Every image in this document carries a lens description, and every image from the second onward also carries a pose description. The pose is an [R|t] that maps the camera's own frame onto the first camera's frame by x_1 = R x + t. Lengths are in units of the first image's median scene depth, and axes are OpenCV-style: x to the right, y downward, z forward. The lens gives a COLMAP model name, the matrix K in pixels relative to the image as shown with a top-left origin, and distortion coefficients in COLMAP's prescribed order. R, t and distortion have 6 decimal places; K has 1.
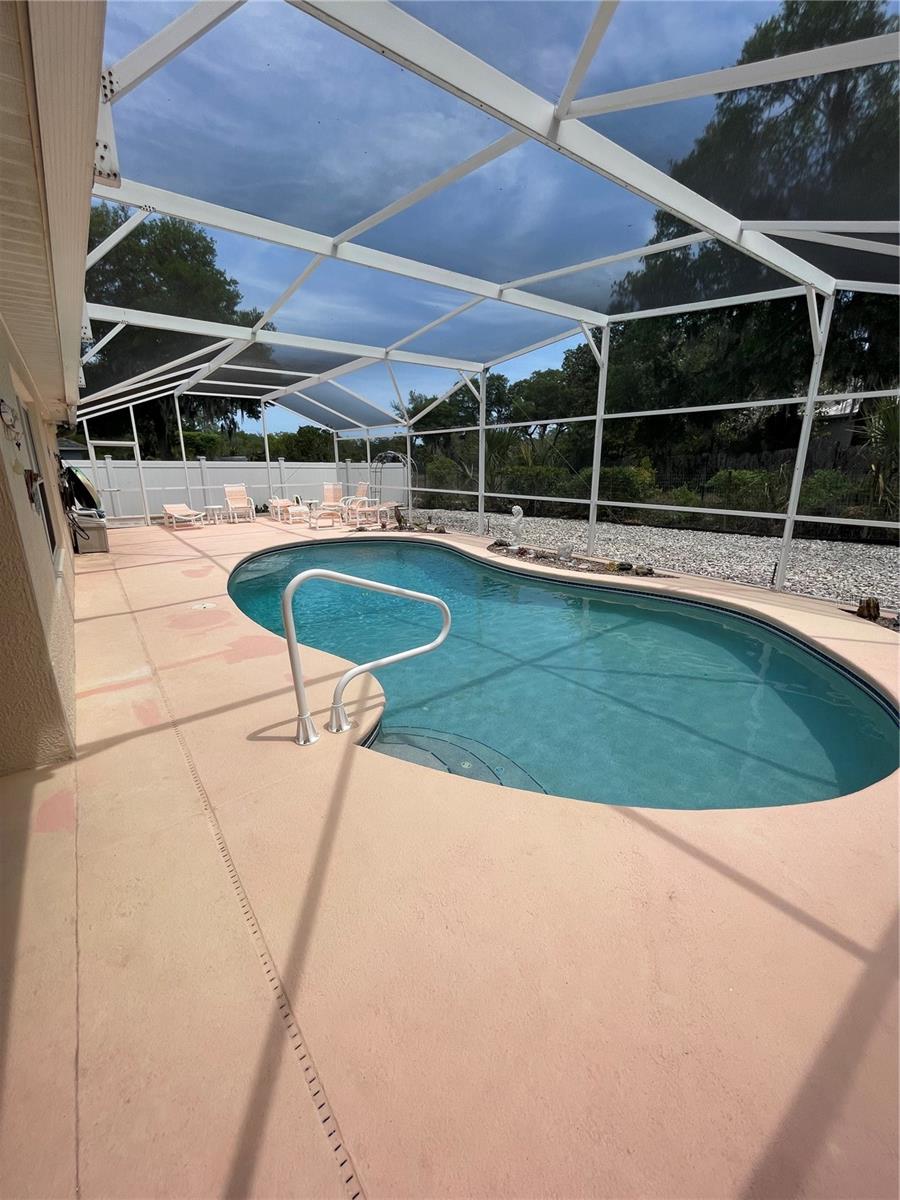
lens RADIAL K [[487.4, 0, 450.0], [0, 487.4, 600.0], [0, 0, 1]] dist [-0.009353, 0.000021]
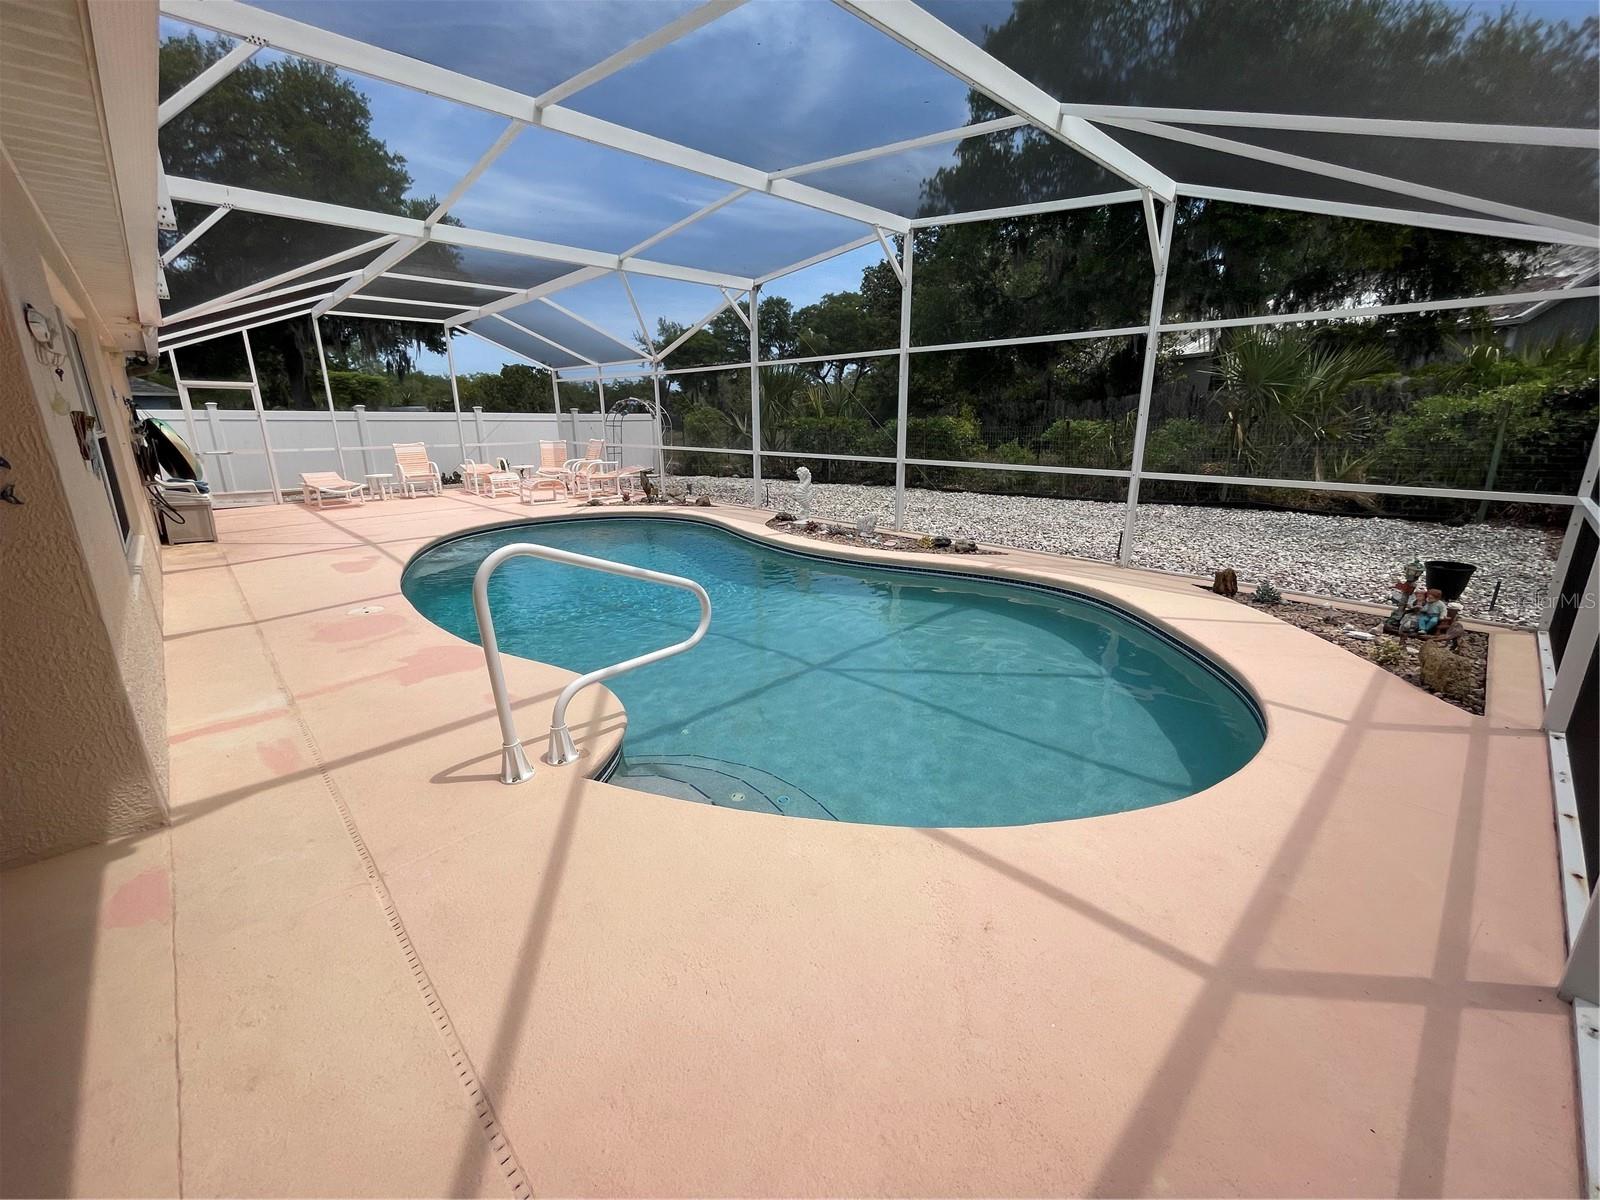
lens RADIAL K [[649.9, 0, 803.5], [0, 649.9, 601.3], [0, 0, 1]] dist [-0.009353, 0.000021]
pose [[0.992139, -0.035848, 0.119900, 0.008617], [0.035388, 0.999356, 0.005961, 0.010008], [-0.120037, -0.001671, 0.992768, -0.007340]]
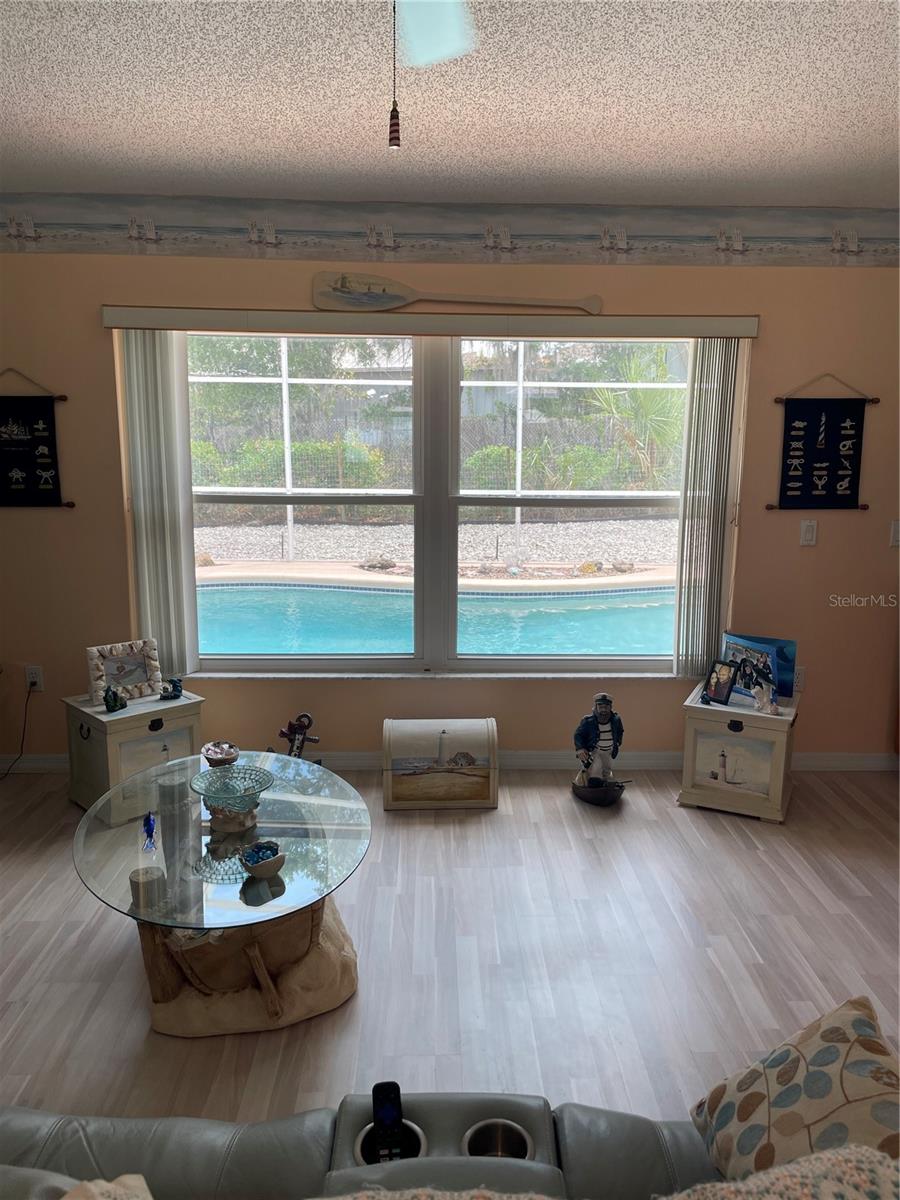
lens RADIAL K [[884.8, 0, 450.0], [0, 884.8, 600.0], [0, 0, 1]] dist [0.097576, -0.127760]
pose [[0.573233, -0.147329, 0.806038, -0.835343], [0.210090, 0.977246, 0.029212, -0.090282], [-0.792001, 0.152596, 0.591142, 0.262024]]
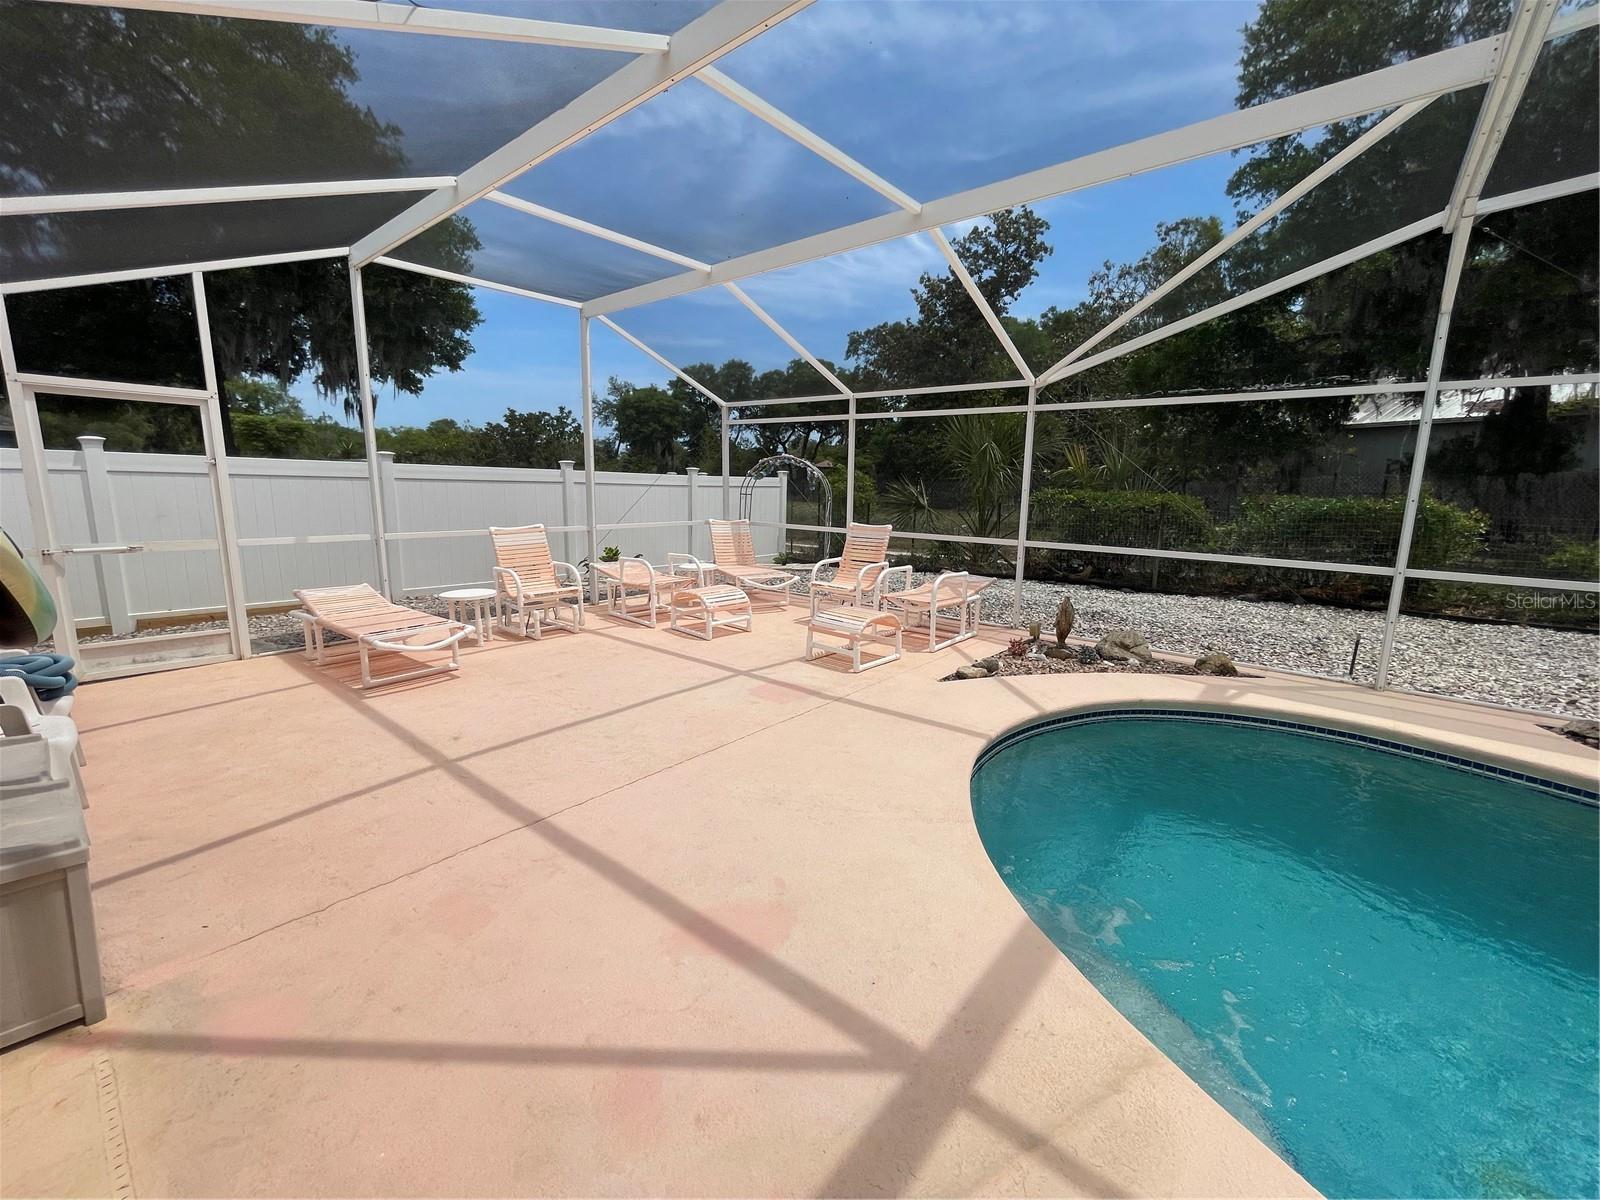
lens RADIAL K [[649.9, 0, 803.5], [0, 649.9, 601.3], [0, 0, 1]] dist [-0.009353, 0.000021]
pose [[0.970645, -0.023451, 0.239370, -0.547587], [0.044874, 0.995417, -0.084444, -0.205128], [-0.236292, 0.092707, 0.967249, 0.757381]]
